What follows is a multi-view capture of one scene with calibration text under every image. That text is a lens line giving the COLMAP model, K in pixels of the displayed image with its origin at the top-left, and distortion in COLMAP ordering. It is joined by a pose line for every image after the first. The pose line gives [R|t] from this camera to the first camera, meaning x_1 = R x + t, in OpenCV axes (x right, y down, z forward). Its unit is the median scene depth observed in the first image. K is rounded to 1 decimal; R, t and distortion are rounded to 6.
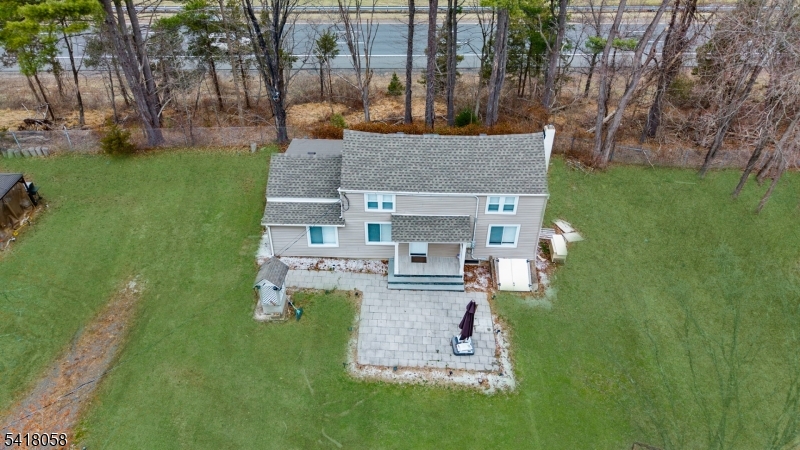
lens RADIAL K [[531.7, 0, 406.2], [0, 531.7, 220.2], [0, 0, 1]] dist [-0.001904, -0.011257]
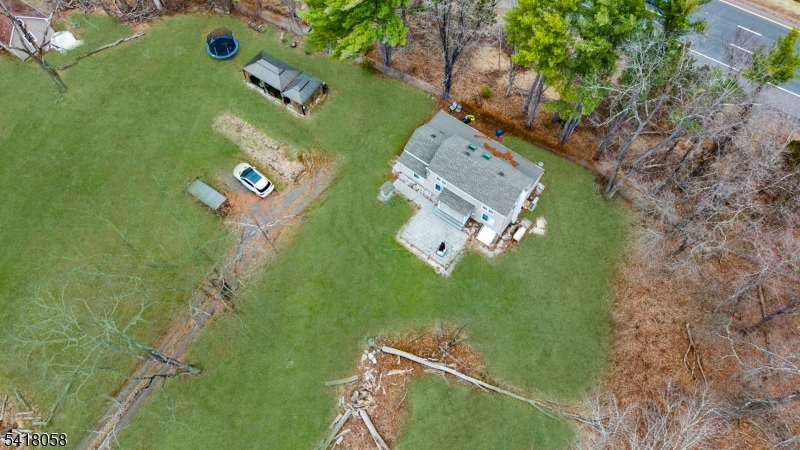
lens RADIAL K [[531.7, 0, 396.4], [0, 531.7, 227.1], [0, 0, 1]] dist [-0.001904, -0.011257]
pose [[0.805864, 0.524867, -0.274039, 0.503931], [-0.346340, 0.793242, 0.500816, -0.913716], [0.480241, -0.308679, 0.821027, -0.962971]]
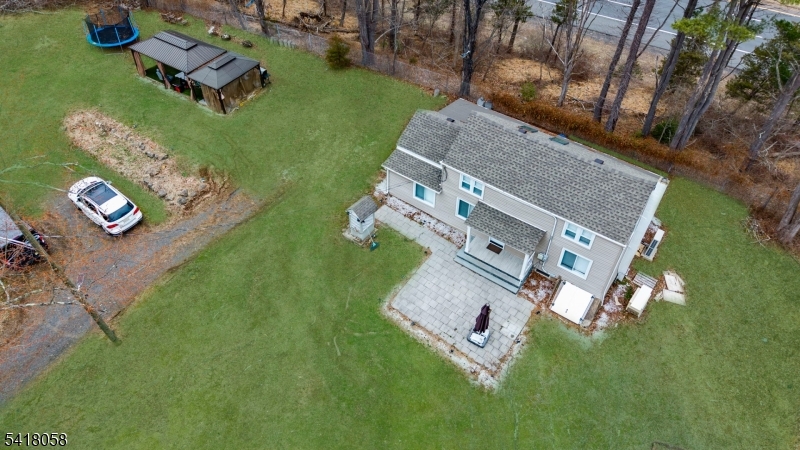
lens RADIAL K [[531.7, 0, 398.9], [0, 531.7, 226.0], [0, 0, 1]] dist [-0.001904, -0.011257]
pose [[0.813924, 0.412567, -0.409044, 0.303765], [-0.346487, 0.909862, 0.228252, -0.153754], [0.466342, -0.044051, 0.883507, -0.037946]]
